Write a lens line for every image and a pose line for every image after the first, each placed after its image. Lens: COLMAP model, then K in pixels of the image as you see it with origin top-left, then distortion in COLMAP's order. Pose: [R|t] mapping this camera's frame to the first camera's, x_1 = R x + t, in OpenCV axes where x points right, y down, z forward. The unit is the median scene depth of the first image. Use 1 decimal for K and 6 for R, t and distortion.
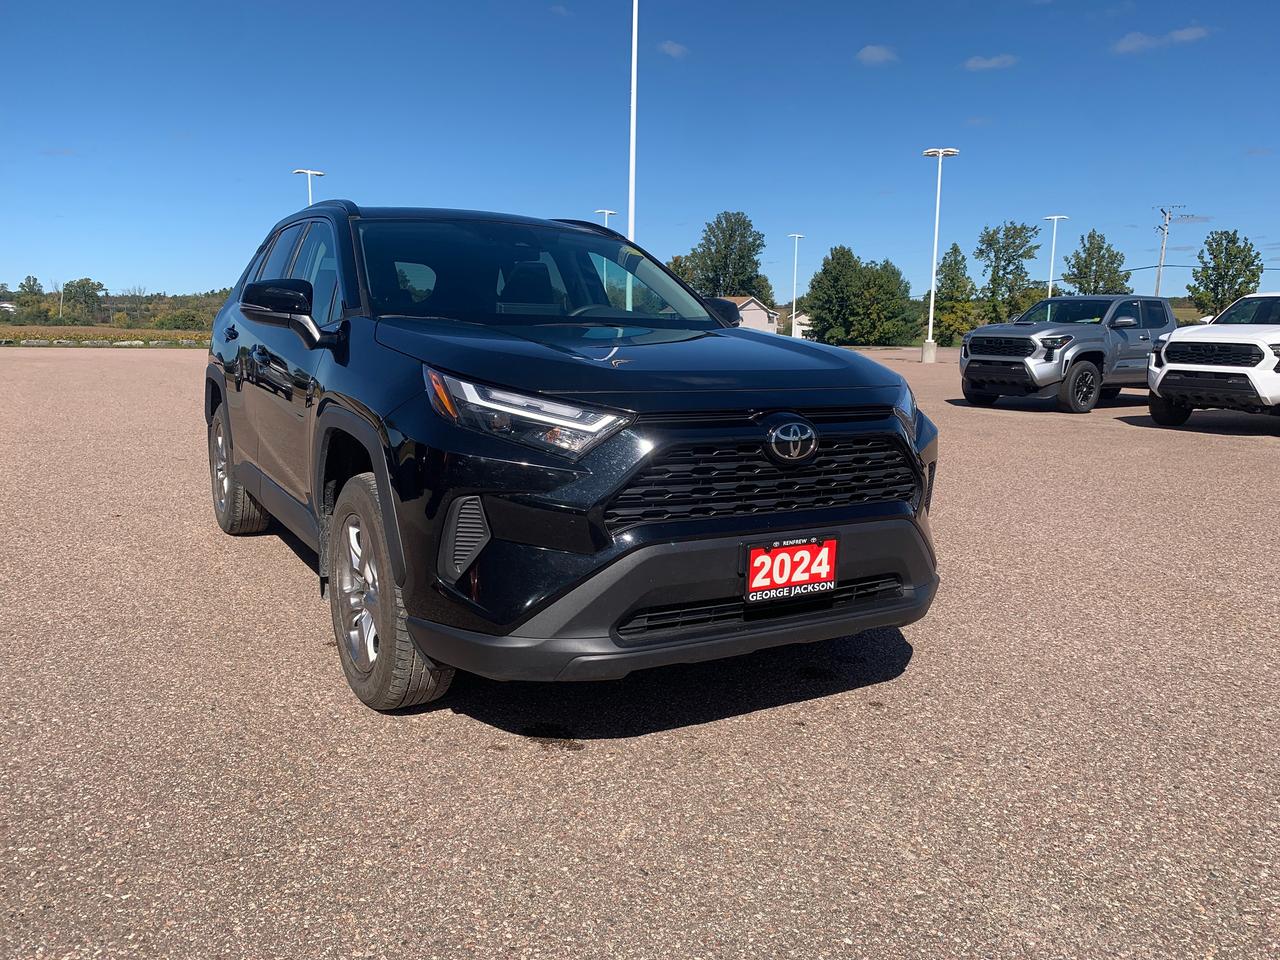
lens RADIAL K [[984.9, 0, 640.0], [0, 984.9, 480.0], [0, 0, 1]] dist [0.006977, -0.003800]
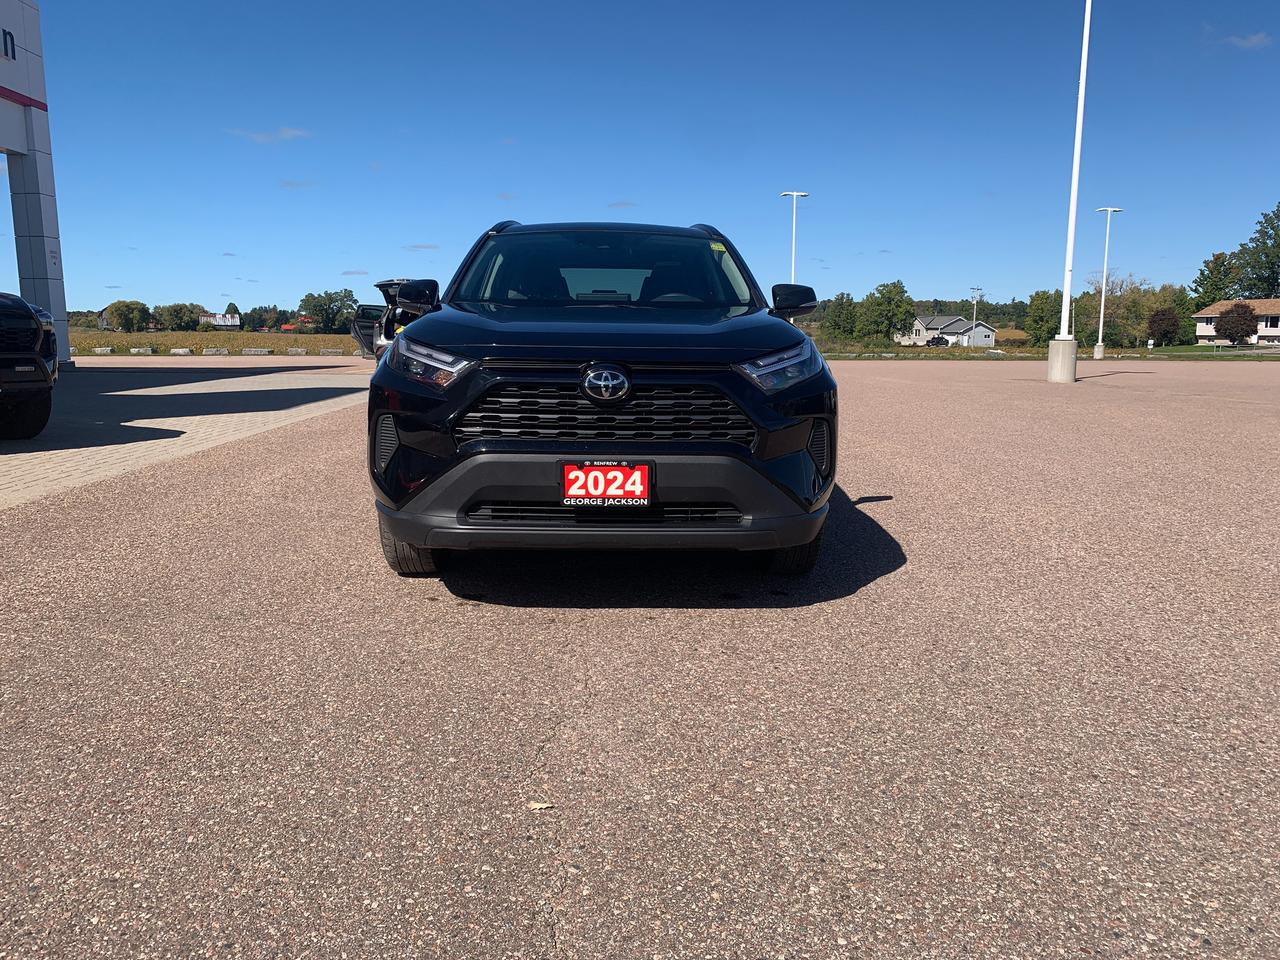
lens RADIAL K [[984.9, 0, 640.0], [0, 984.9, 480.0], [0, 0, 1]] dist [0.006977, -0.003800]
pose [[0.880570, 0.062924, -0.469720, 0.799205], [-0.067823, 0.997676, 0.006504, 0.072632], [0.469038, 0.026130, 0.882791, -0.120428]]
